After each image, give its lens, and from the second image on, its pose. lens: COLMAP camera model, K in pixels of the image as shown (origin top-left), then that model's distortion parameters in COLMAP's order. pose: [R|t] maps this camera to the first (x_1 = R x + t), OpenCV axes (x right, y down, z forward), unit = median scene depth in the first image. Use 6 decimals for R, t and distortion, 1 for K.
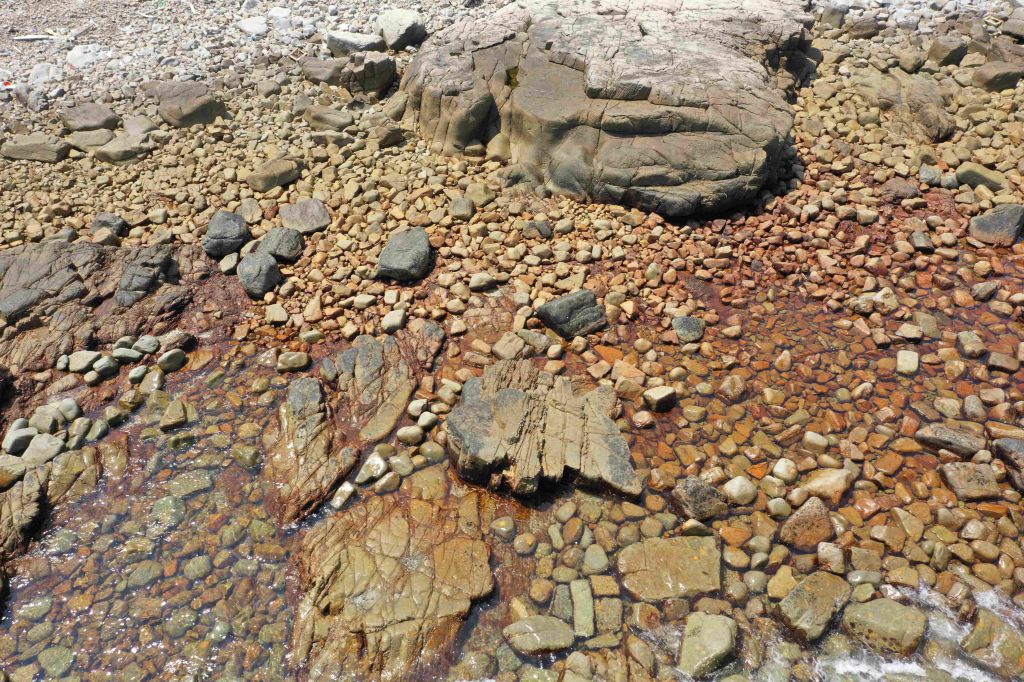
lens RADIAL K [[819.0, 0, 507.7], [0, 819.0, 337.1], [0, 0, 1]] dist [0.013993, 0.008638]
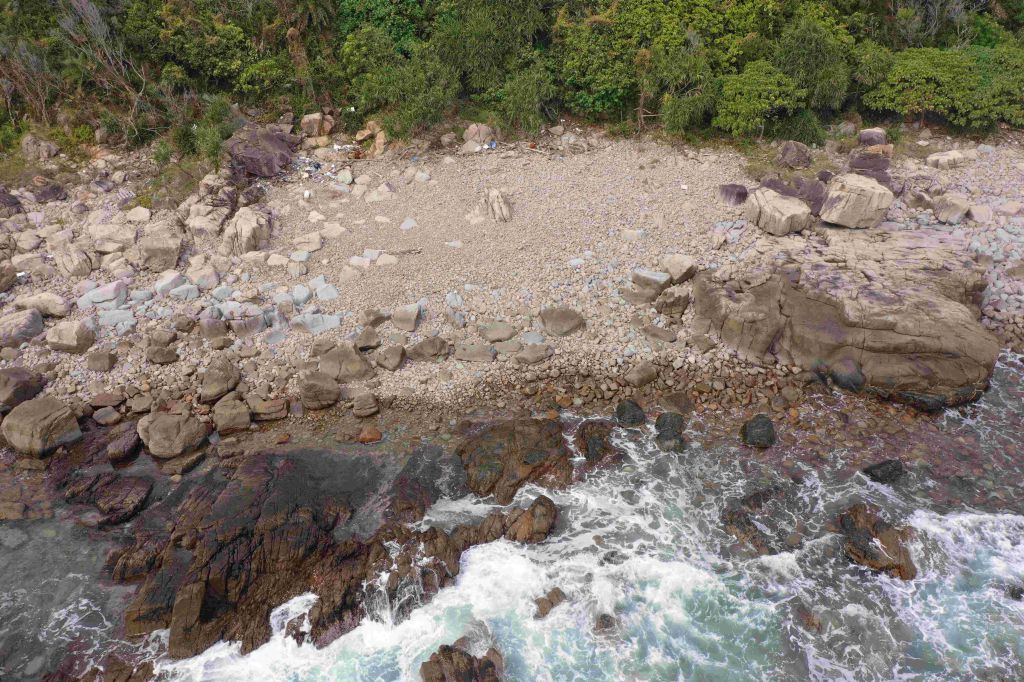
lens RADIAL K [[819.0, 0, 507.7], [0, 819.0, 337.1], [0, 0, 1]] dist [0.013993, 0.008638]
pose [[0.998611, 0.017665, -0.049648, -0.456667], [-0.026821, 0.981359, -0.190304, 0.023681], [0.045361, 0.191372, 0.980469, -0.488500]]
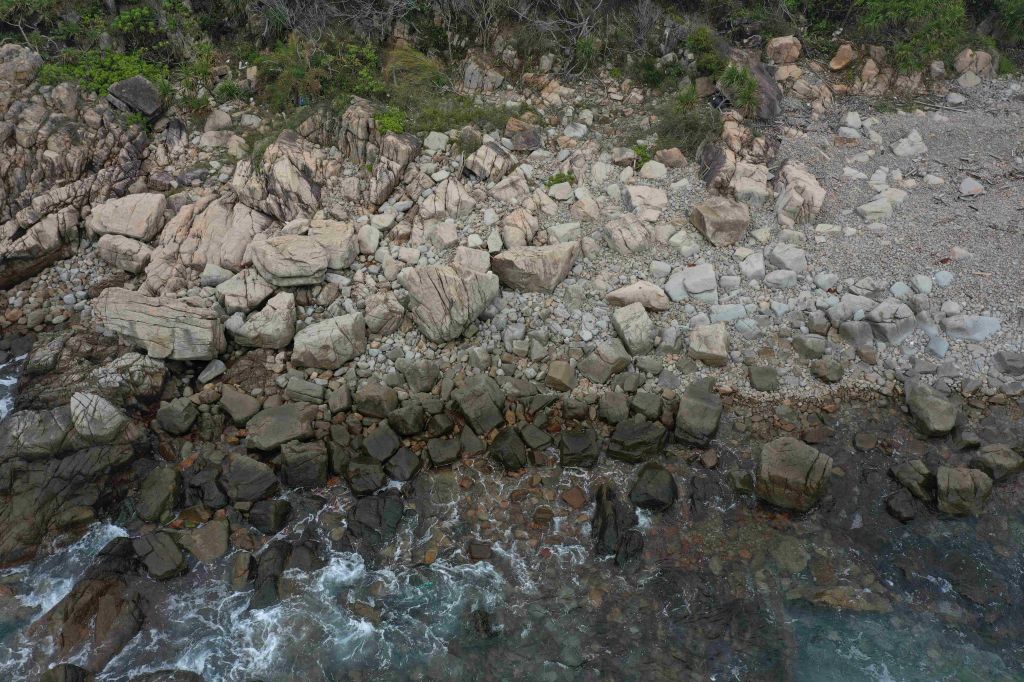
lens RADIAL K [[819.0, 0, 507.7], [0, 819.0, 337.1], [0, 0, 1]] dist [0.013993, 0.008638]
pose [[0.996411, 0.049679, -0.068534, -1.591406], [-0.052449, 0.997853, -0.039219, -0.191141], [0.066438, 0.042672, 0.996878, -0.330696]]
